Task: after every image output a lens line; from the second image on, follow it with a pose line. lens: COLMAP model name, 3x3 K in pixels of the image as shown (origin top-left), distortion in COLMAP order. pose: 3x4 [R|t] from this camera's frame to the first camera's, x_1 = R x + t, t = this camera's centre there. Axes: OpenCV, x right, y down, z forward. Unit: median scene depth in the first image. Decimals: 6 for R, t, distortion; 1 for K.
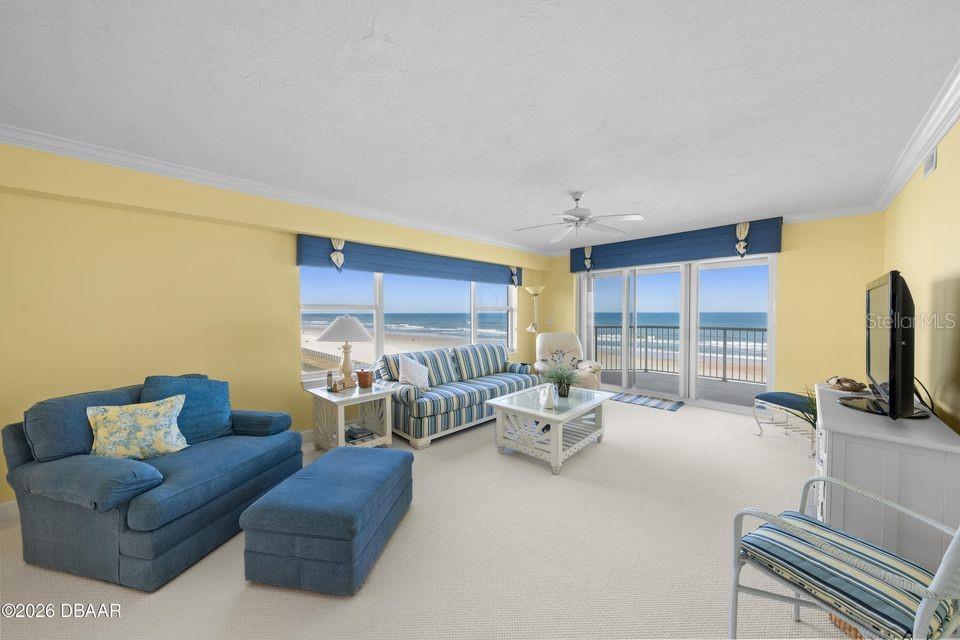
lens RADIAL K [[324.1, 0, 480.0], [0, 324.1, 320.0], [0, 0, 1]] dist [-0.000122, 0.000042]
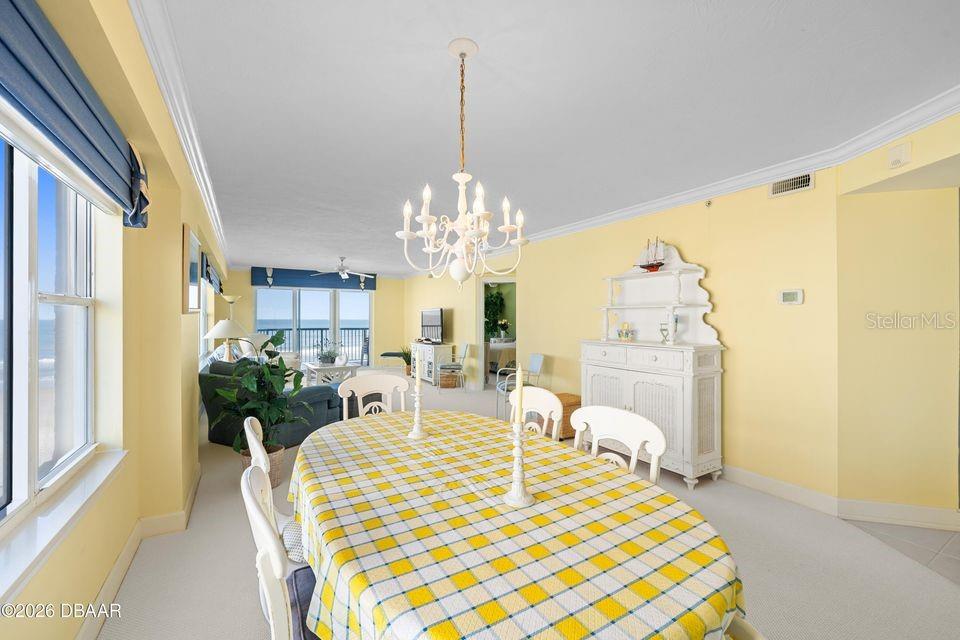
lens RADIAL K [[401.8, 0, 480.0], [0, 401.8, 320.0], [0, 0, 1]] dist [-0.001001, -0.000113]
pose [[0.245699, -0.000329, 0.969346, -1.417598], [0.021037, 0.999766, -0.004993, 0.015777], [-0.969118, 0.021618, 0.245649, -0.307339]]
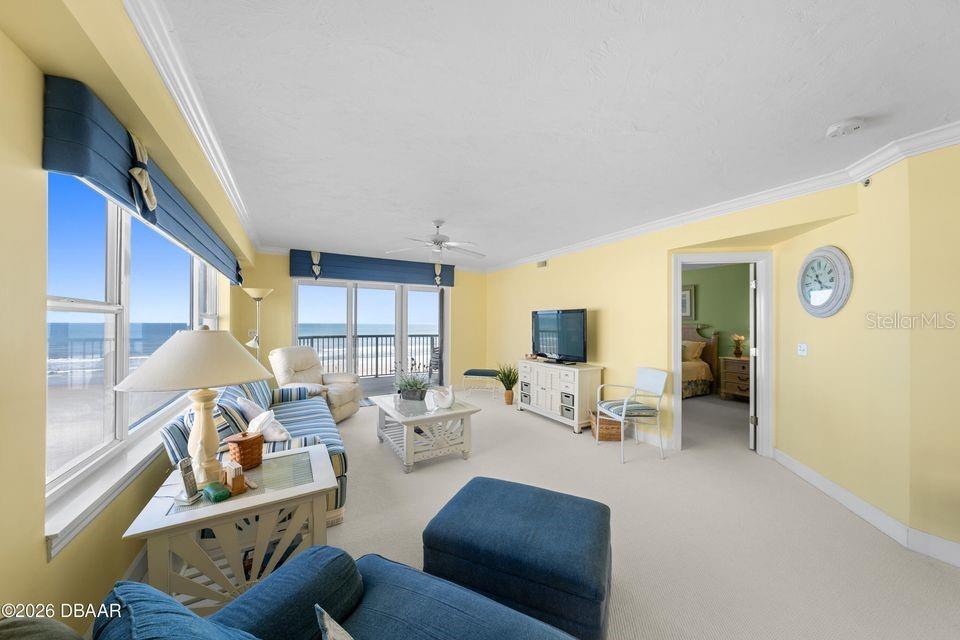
lens RADIAL K [[330.6, 0, 480.0], [0, 330.6, 320.0], [0, 0, 1]] dist [0.000263, 0.000012]
pose [[0.260893, 0.013796, 0.965269, -0.620588], [0.017619, 0.999663, -0.019050, -0.006157], [-0.965207, 0.021977, 0.260562, 0.416183]]
